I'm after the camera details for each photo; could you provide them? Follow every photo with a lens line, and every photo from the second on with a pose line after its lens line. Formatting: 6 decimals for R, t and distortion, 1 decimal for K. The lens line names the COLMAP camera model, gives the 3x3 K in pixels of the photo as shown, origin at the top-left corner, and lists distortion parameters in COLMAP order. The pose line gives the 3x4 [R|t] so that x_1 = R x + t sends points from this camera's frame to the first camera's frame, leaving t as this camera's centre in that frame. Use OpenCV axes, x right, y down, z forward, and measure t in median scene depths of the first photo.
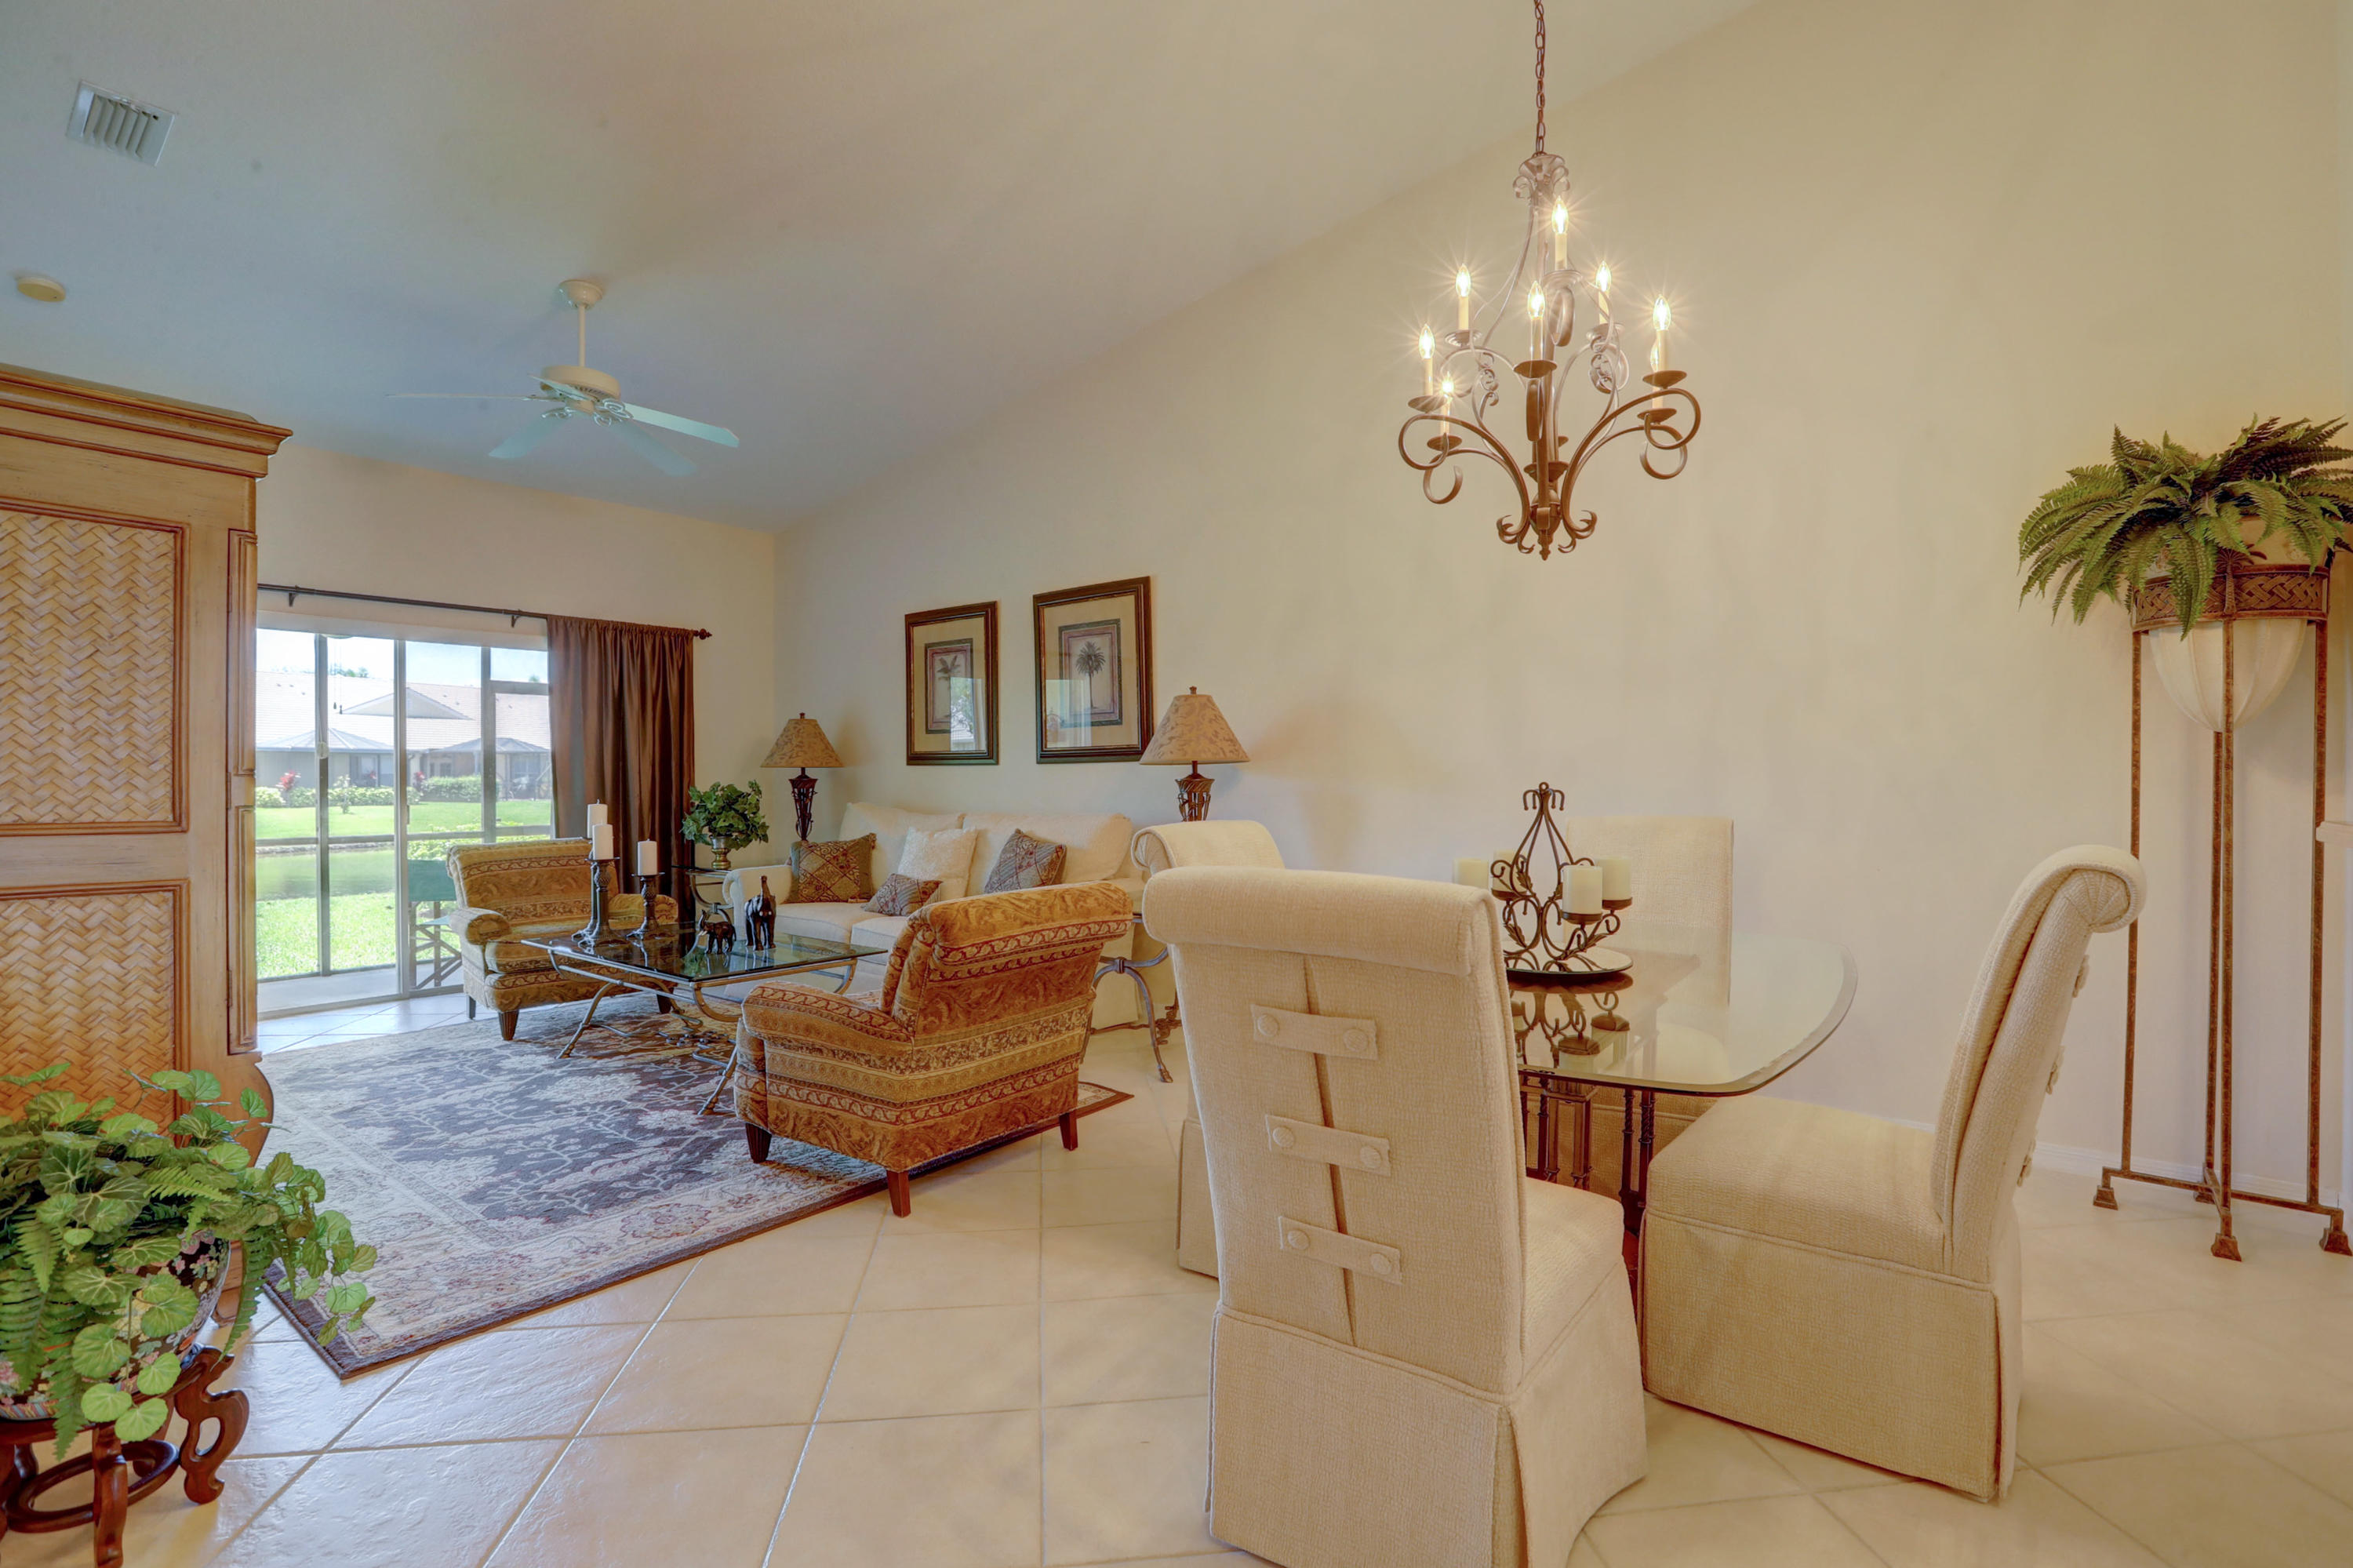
lens RADIAL K [[1069.2, 0, 1134.1], [0, 1069.2, 784.1], [0, 0, 1]] dist [-0.001423, 0.000068]
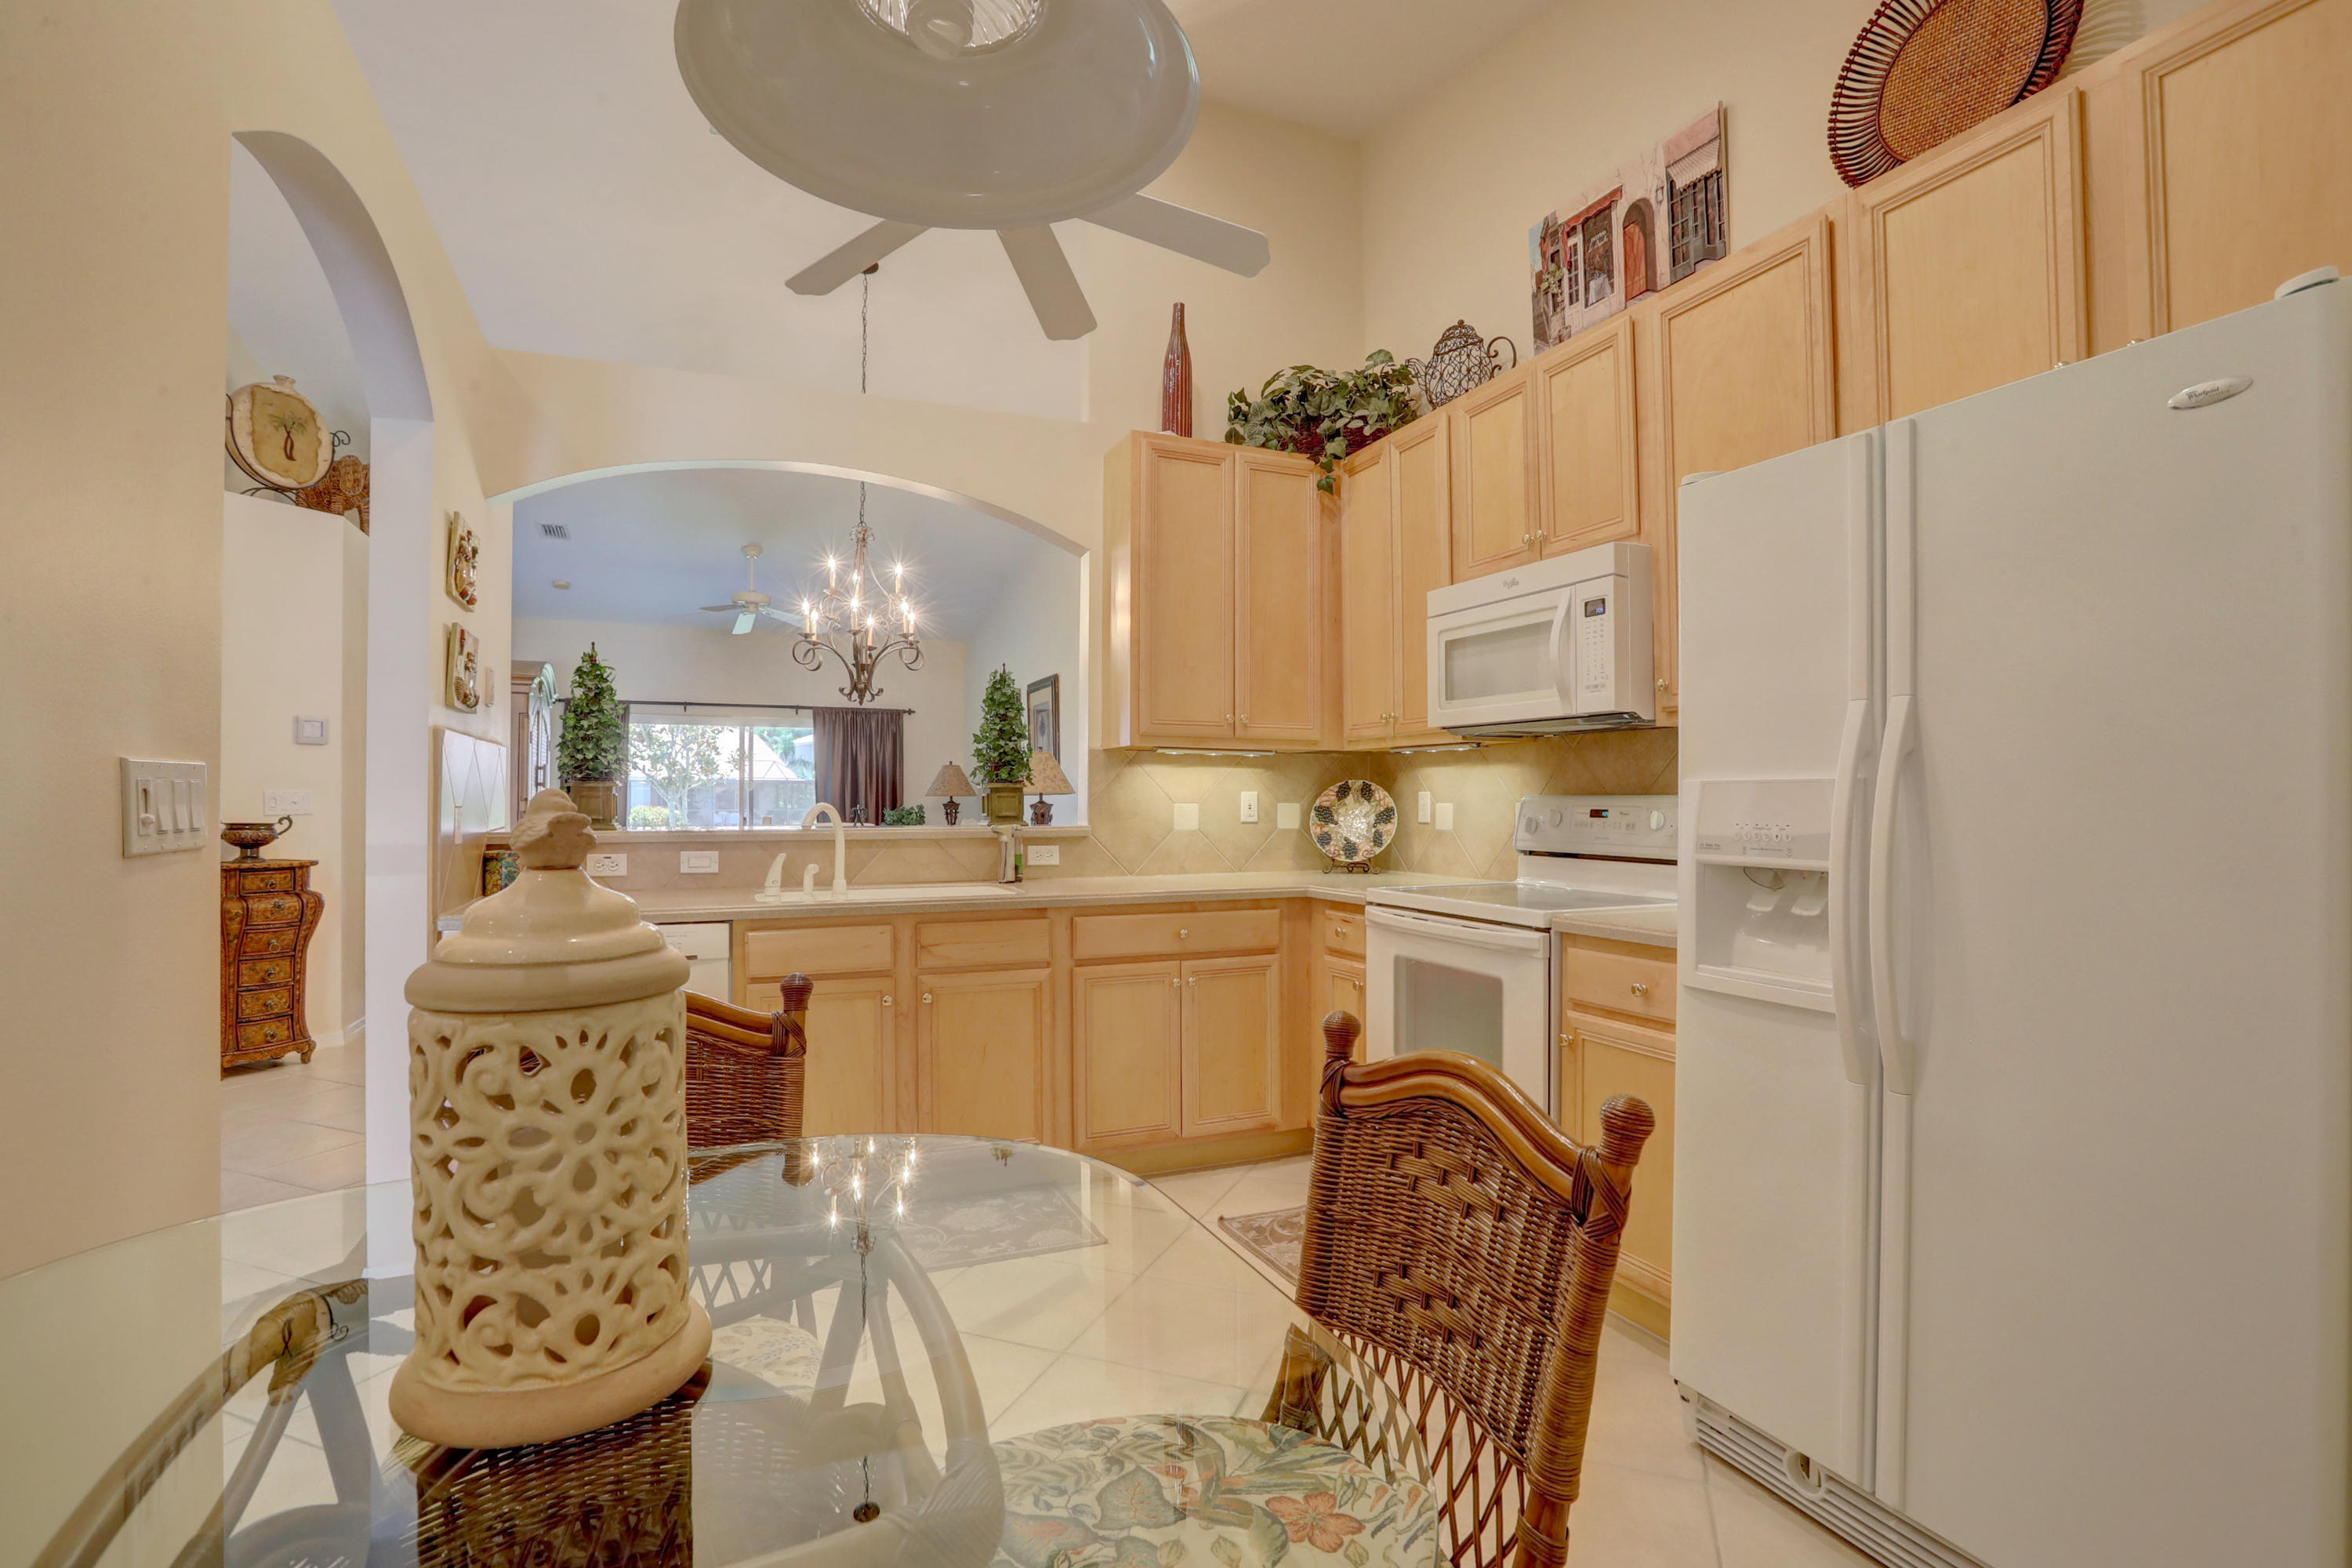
lens RADIAL K [[1120.1, 0, 1177.9], [0, 1120.1, 786.6], [0, 0, 1]] dist [-0.036930, 0.013720]
pose [[0.886197, -0.003872, -0.463293, 0.995773], [-0.006024, 0.999784, -0.019879, 0.001050], [0.463270, 0.020407, 0.885982, -0.379860]]
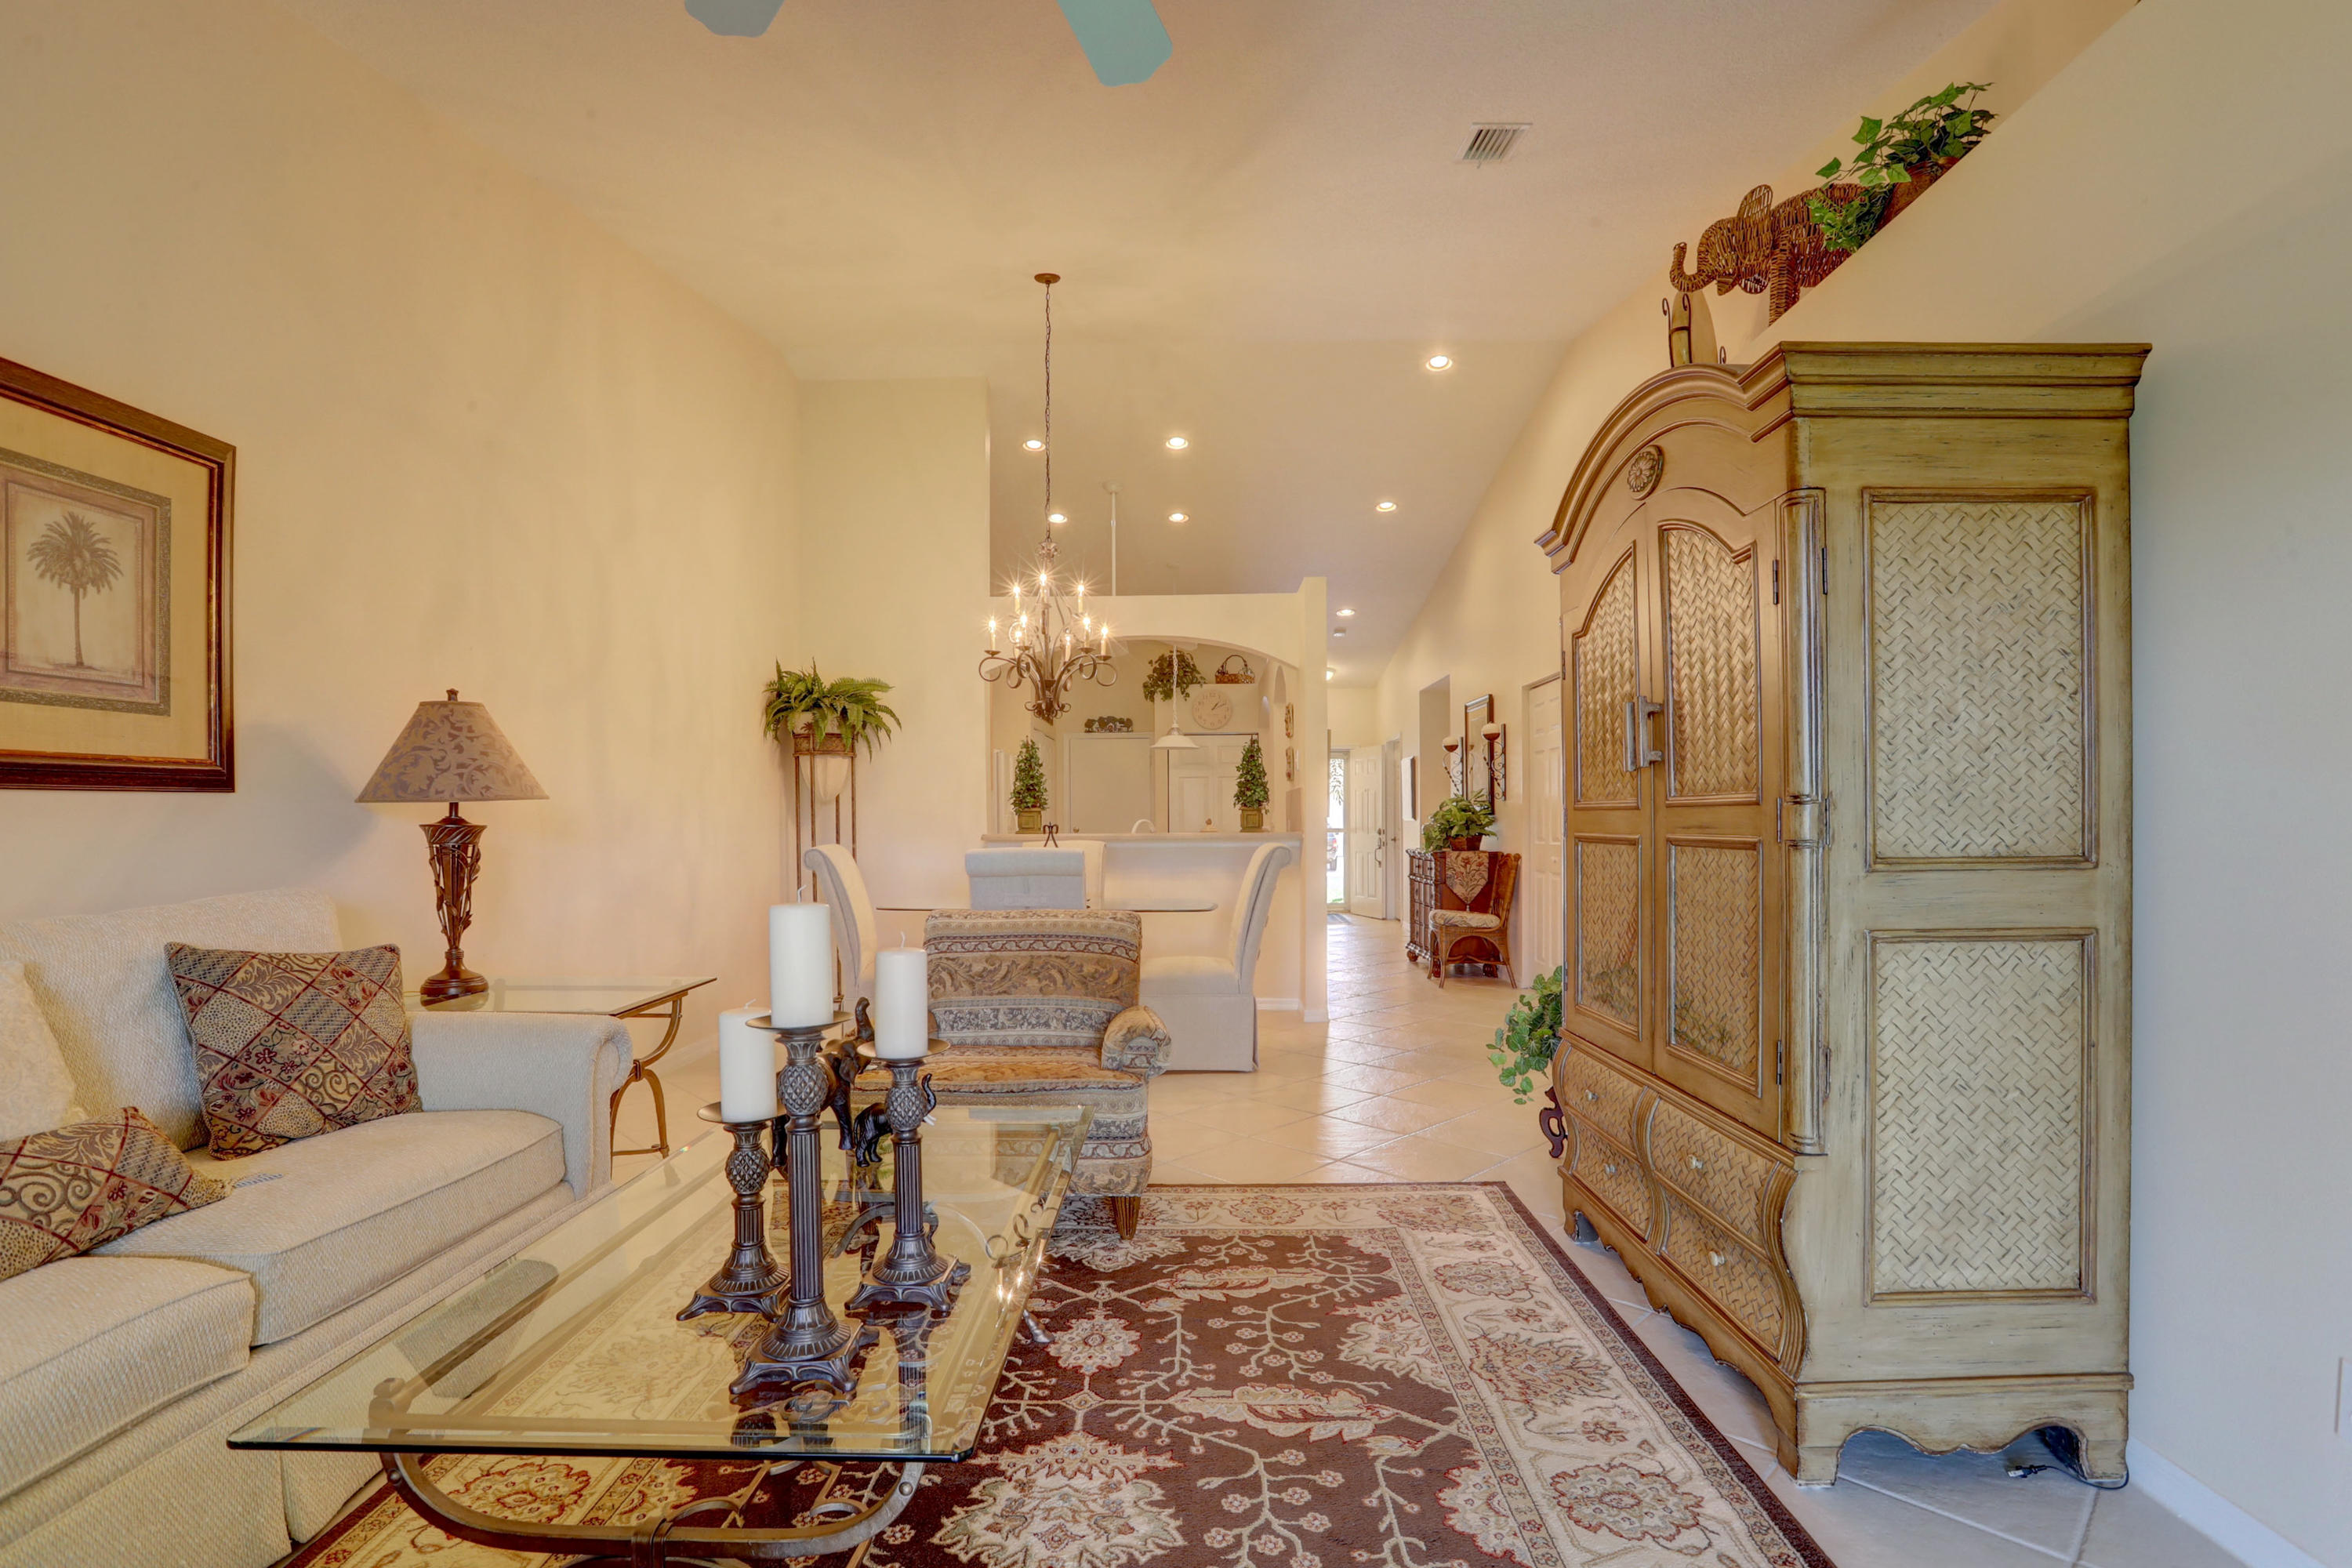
lens RADIAL K [[1075.4, 0, 1173.0], [0, 1075.4, 819.8], [0, 0, 1]] dist [-0.000899, -0.000015]
pose [[-0.610942, 0.009131, 0.791623, -0.751760], [0.017777, 0.999840, 0.002187, -0.001582], [-0.791476, 0.015408, -0.611006, 1.039348]]
